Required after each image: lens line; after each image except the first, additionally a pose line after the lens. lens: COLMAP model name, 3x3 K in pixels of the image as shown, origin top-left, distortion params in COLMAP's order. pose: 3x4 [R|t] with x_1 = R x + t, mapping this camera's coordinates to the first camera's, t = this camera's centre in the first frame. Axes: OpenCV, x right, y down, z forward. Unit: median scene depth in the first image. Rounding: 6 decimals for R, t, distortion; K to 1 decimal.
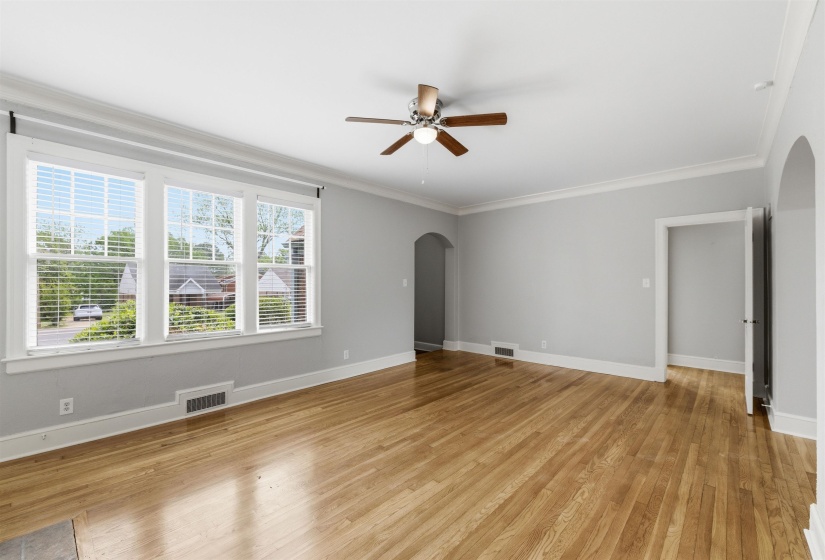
lens RADIAL K [[347.3, 0, 412.5], [0, 347.3, 283.0], [0, 0, 1]] dist [0.001333, 0.000118]
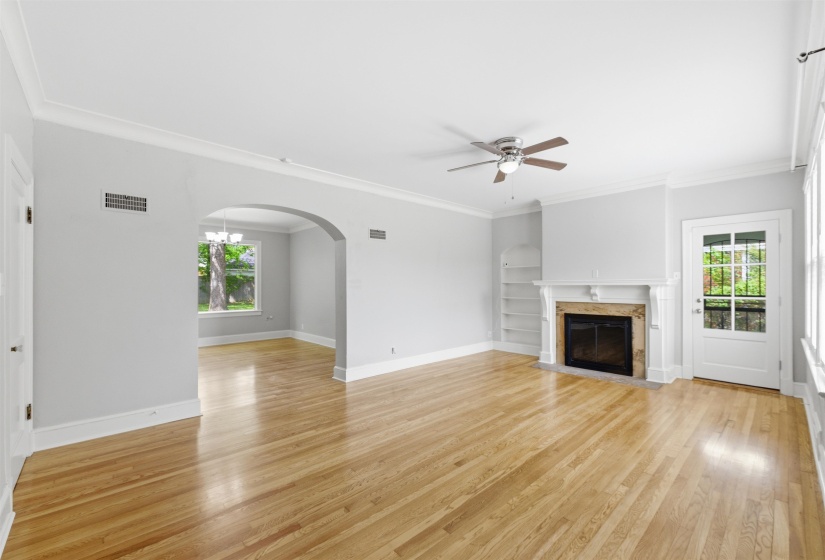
lens RADIAL K [[343.7, 0, 411.6], [0, 343.7, 282.9], [0, 0, 1]] dist [0.000743, -0.000147]
pose [[-0.996459, 0.000326, 0.084081, 0.232776], [-0.000320, 0.999971, -0.007673, 0.001777], [-0.084081, -0.007673, -0.996429, 1.868692]]
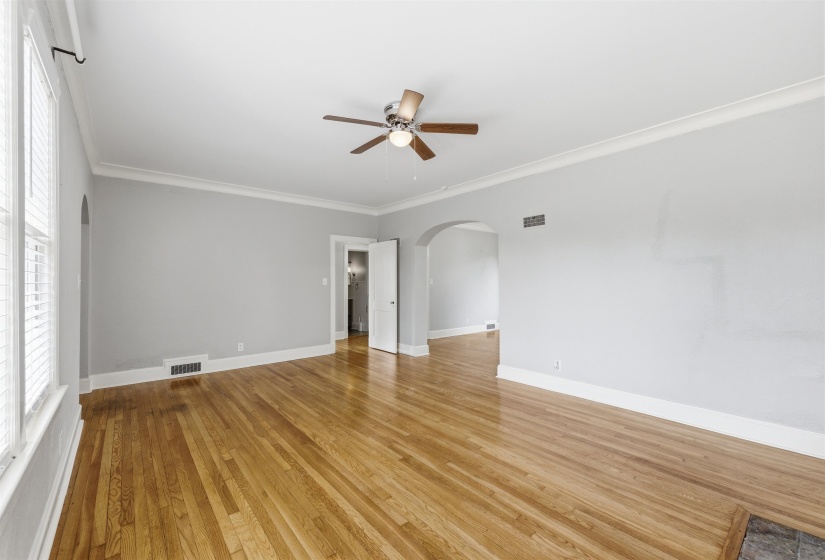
lens RADIAL K [[343.7, 0, 411.6], [0, 343.7, 282.9], [0, 0, 1]] dist [0.000743, -0.000147]
pose [[0.129825, -0.003163, 0.991532, -0.796447], [0.002332, 0.999993, 0.002885, 0.002984], [-0.991534, 0.001938, 0.129831, 0.694615]]
